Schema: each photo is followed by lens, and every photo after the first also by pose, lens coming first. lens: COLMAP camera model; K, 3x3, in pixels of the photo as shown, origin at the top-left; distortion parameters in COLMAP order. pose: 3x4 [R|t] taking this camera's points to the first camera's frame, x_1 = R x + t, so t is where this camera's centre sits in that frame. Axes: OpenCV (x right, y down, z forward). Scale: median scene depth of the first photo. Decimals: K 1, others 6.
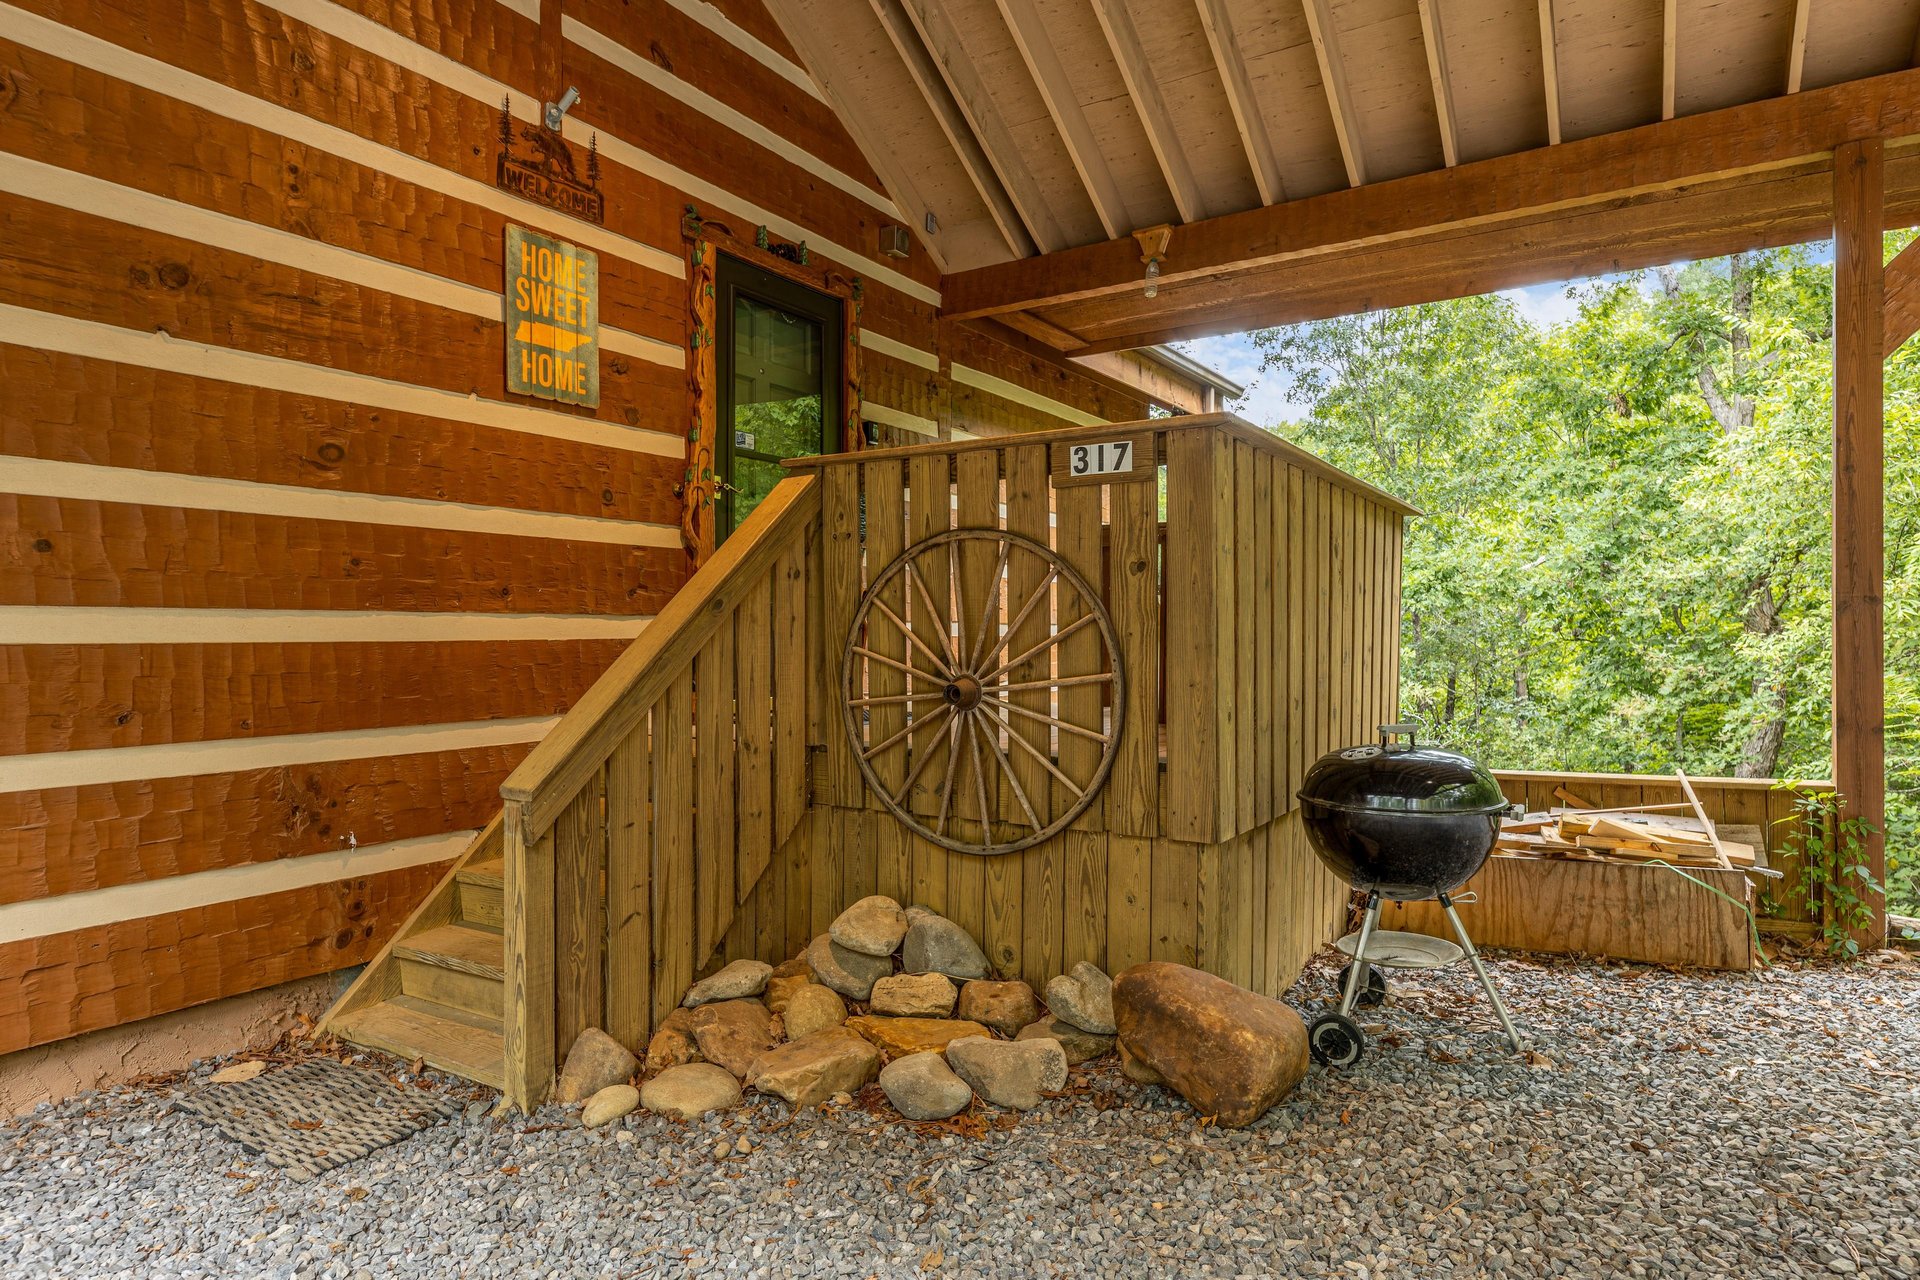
lens RADIAL K [[1111.4, 0, 960.2], [0, 1111.4, 636.2], [0, 0, 1]] dist [-0.005461, -0.000400]
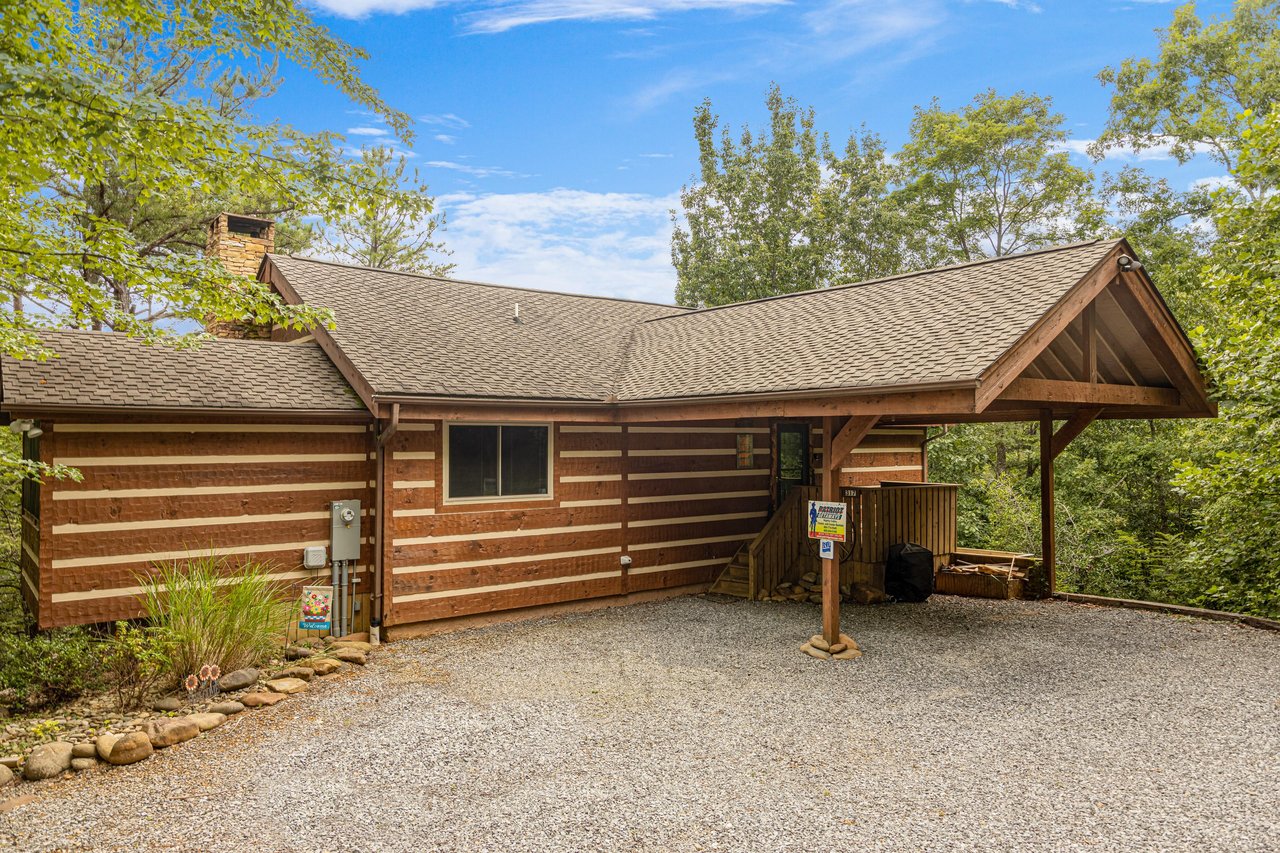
lens RADIAL K [[860.9, 0, 636.9], [0, 860.9, 427.5], [0, 0, 1]] dist [0.004258, 0.000117]
pose [[0.943167, -0.011257, -0.332128, 0.462066], [0.004323, 0.999757, -0.021608, -0.332558], [0.332291, 0.018944, 0.942987, -2.860990]]
